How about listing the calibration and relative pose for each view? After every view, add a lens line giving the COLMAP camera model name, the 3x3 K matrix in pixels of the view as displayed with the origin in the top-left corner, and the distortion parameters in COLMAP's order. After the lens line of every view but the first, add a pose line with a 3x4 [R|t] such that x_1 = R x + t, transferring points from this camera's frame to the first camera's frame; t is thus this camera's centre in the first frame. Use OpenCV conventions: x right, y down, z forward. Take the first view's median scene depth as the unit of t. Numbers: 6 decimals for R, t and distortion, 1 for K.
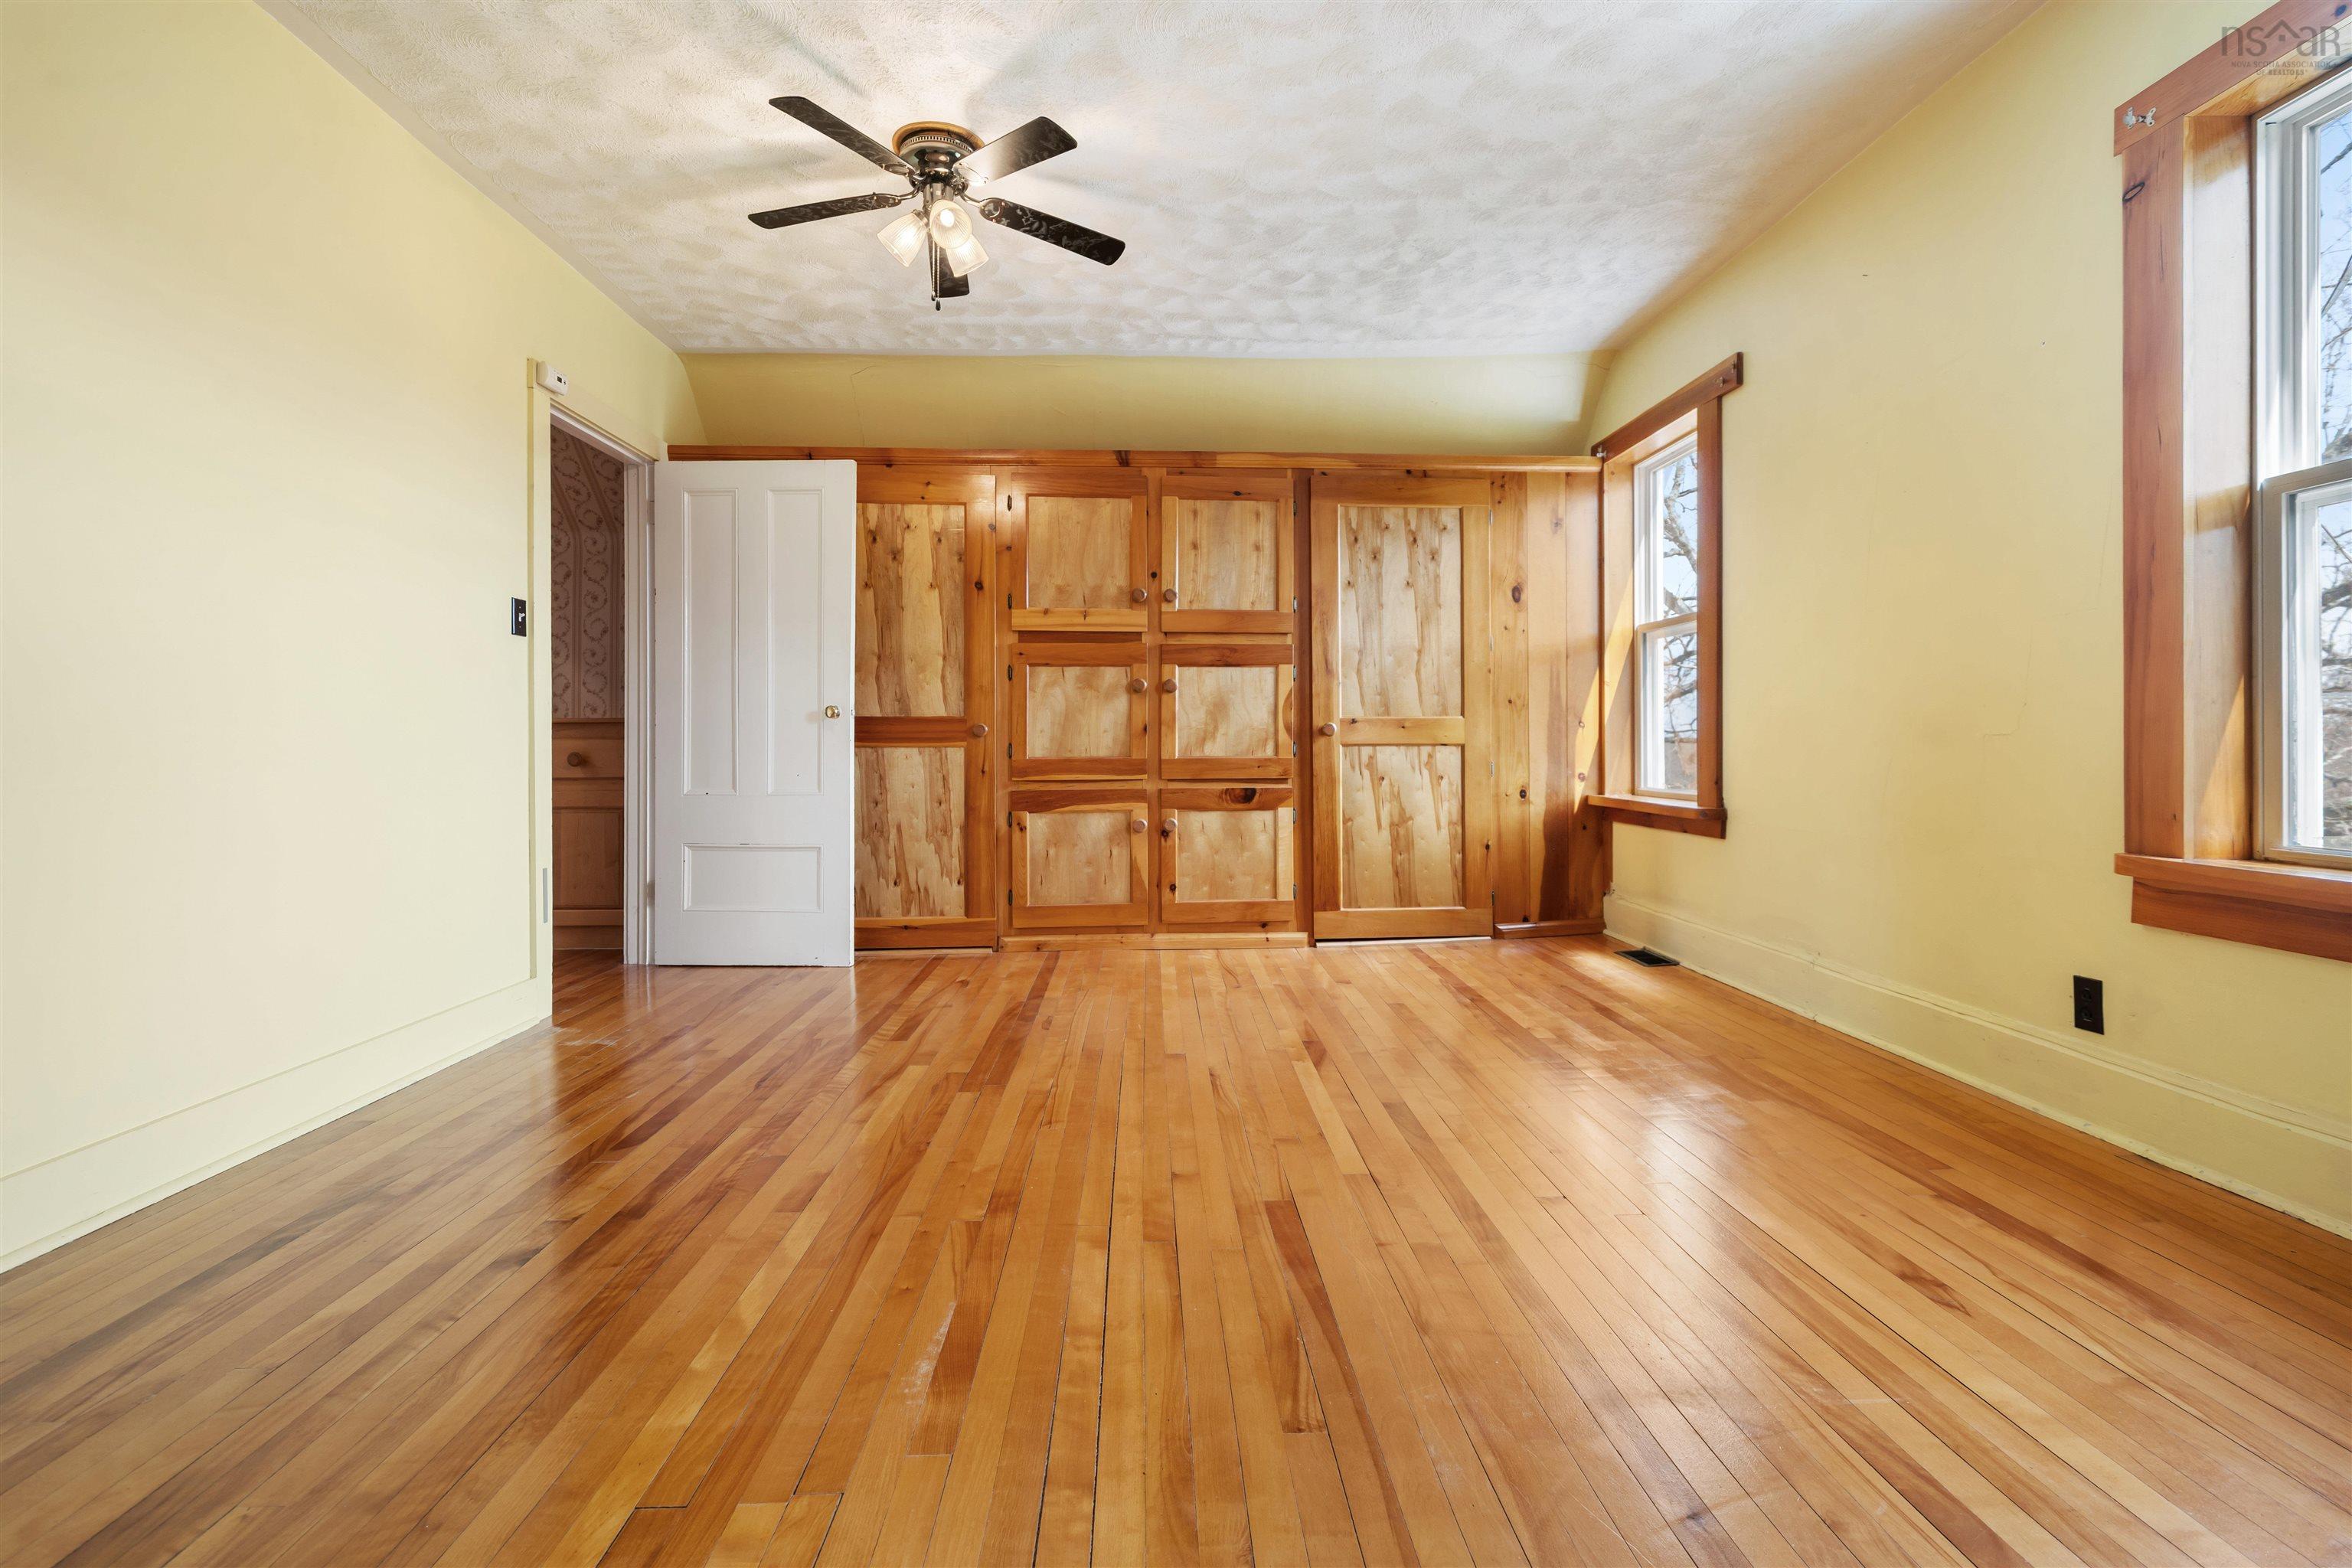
lens RADIAL K [[1028.7, 0, 1176.5], [0, 1028.7, 744.9], [0, 0, 1]] dist [-0.000721, 0.000621]
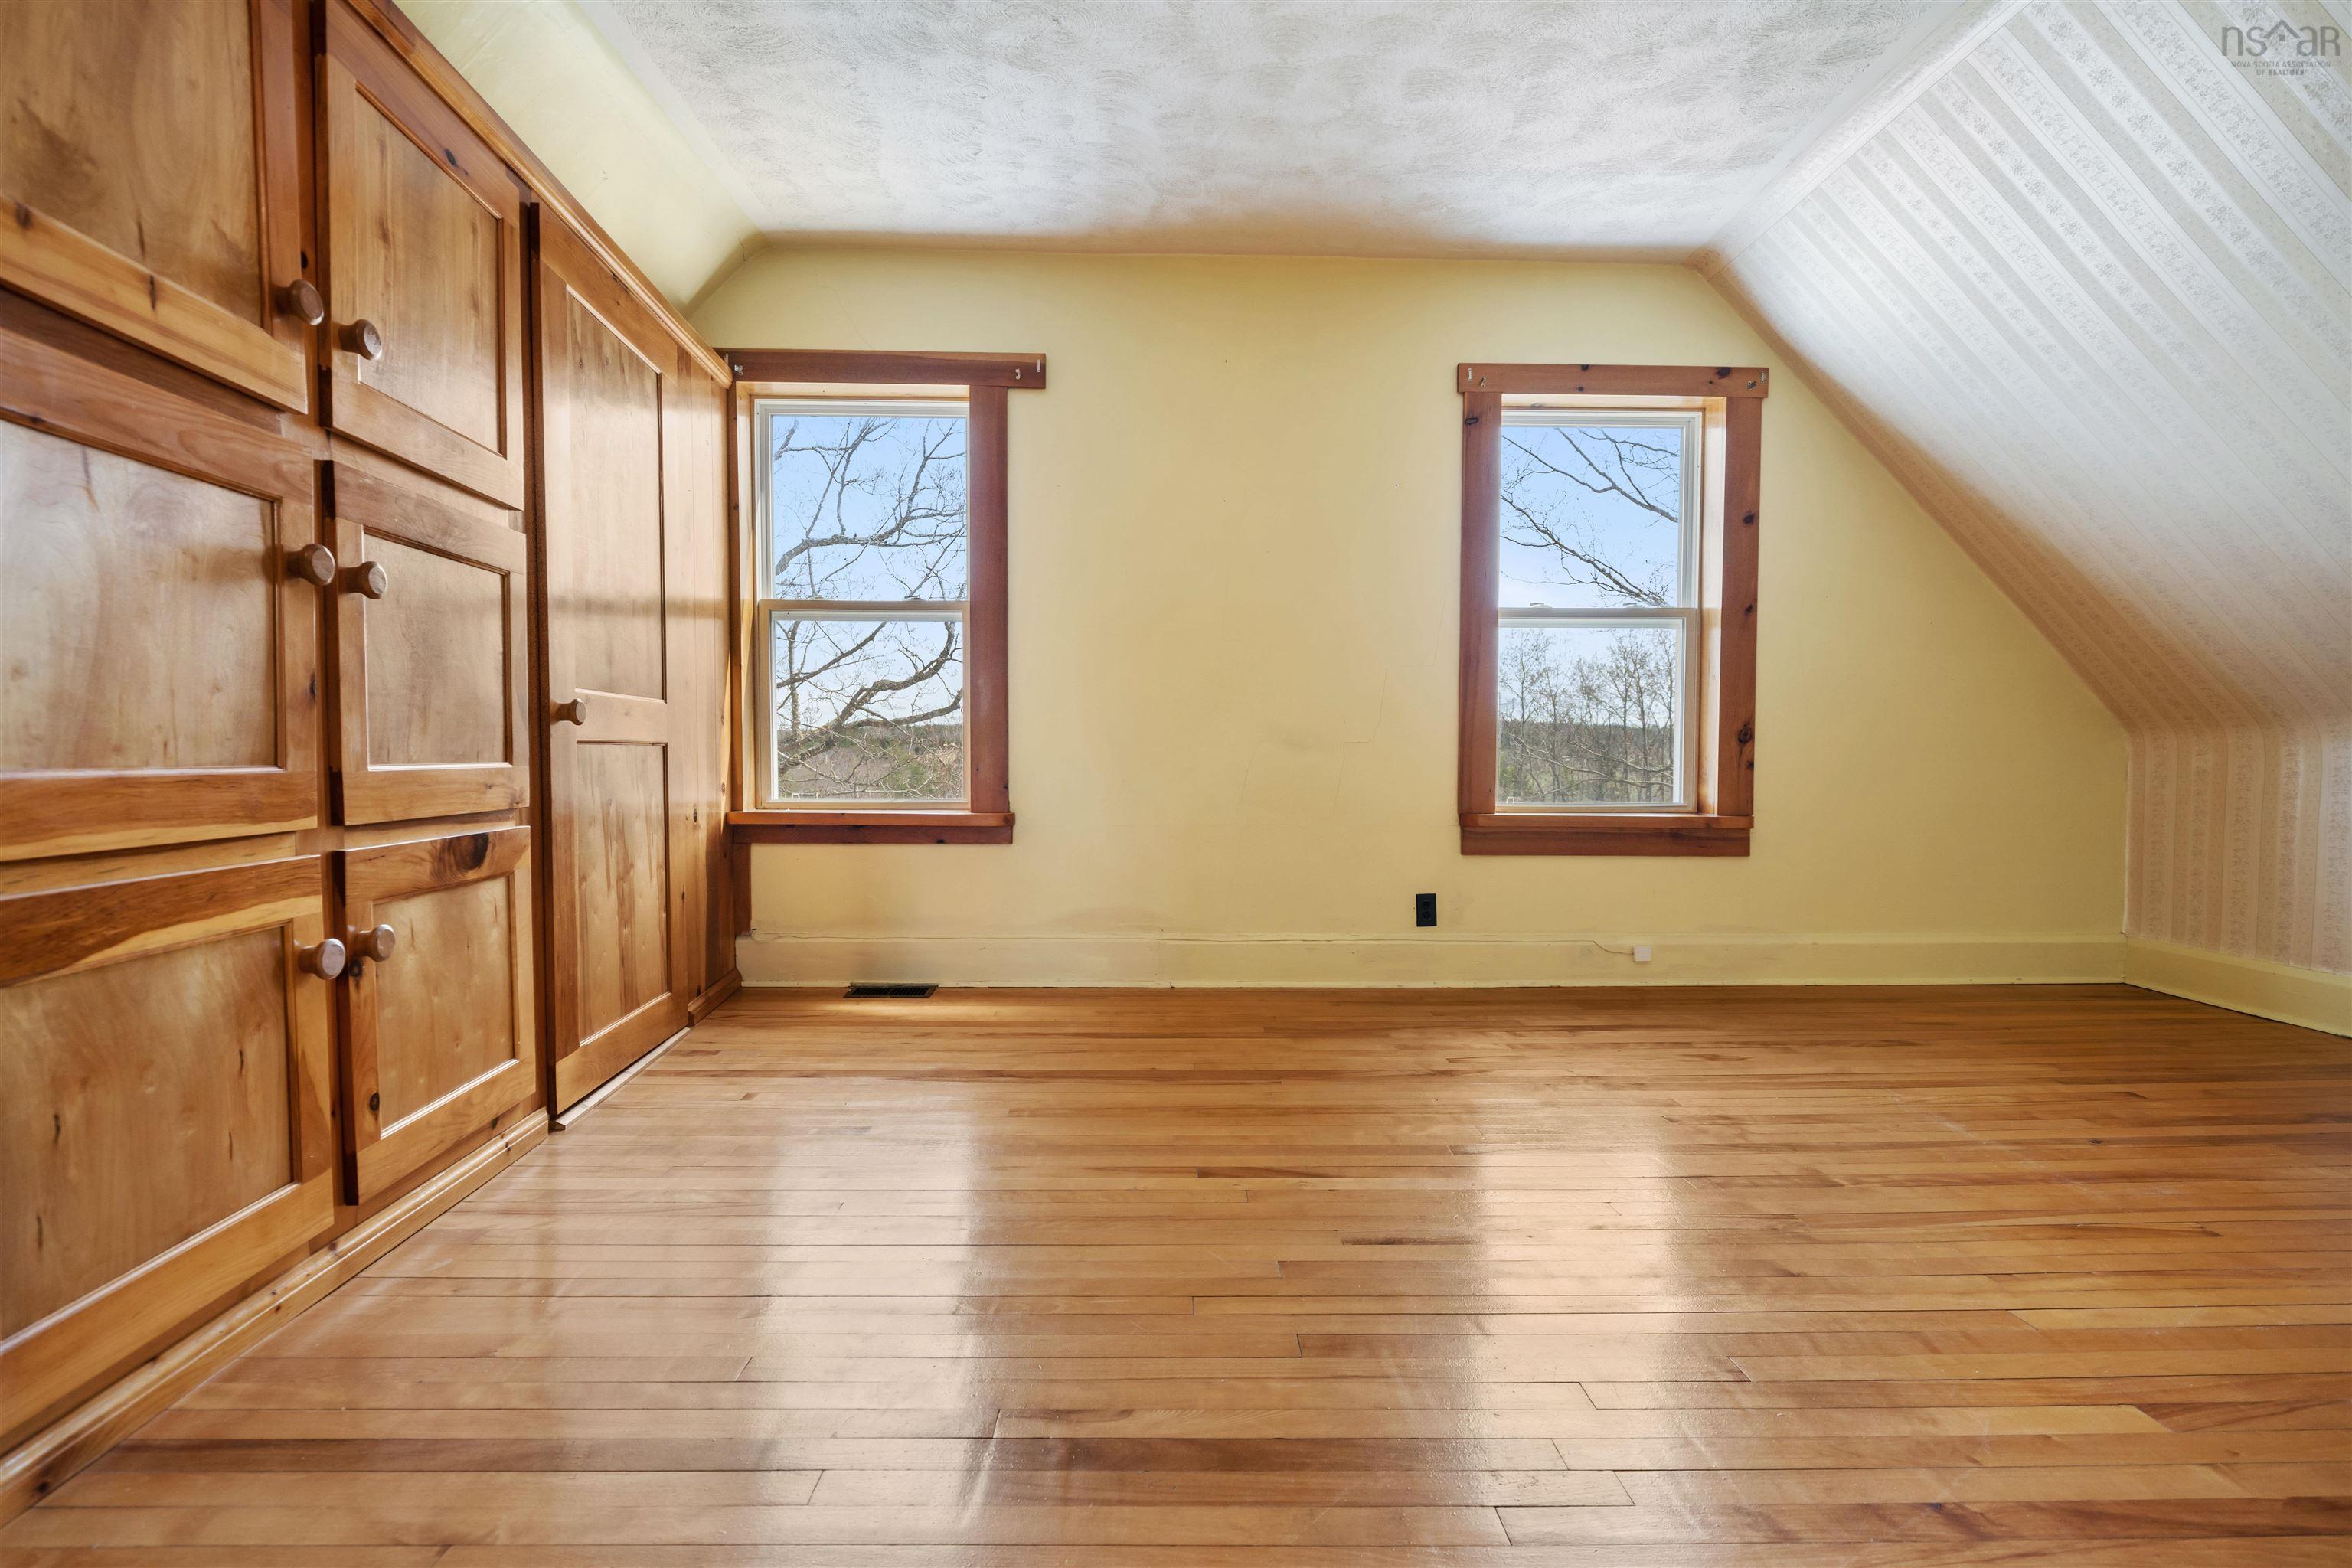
lens RADIAL K [[1028.7, 0, 1172.4], [0, 1028.7, 796.3], [0, 0, 1]] dist [-0.000721, 0.000621]
pose [[0.033055, -0.035547, 0.998821, -0.379137], [-0.003714, 0.999356, 0.035689, 0.008415], [-0.999447, -0.004890, 0.032902, 0.689363]]
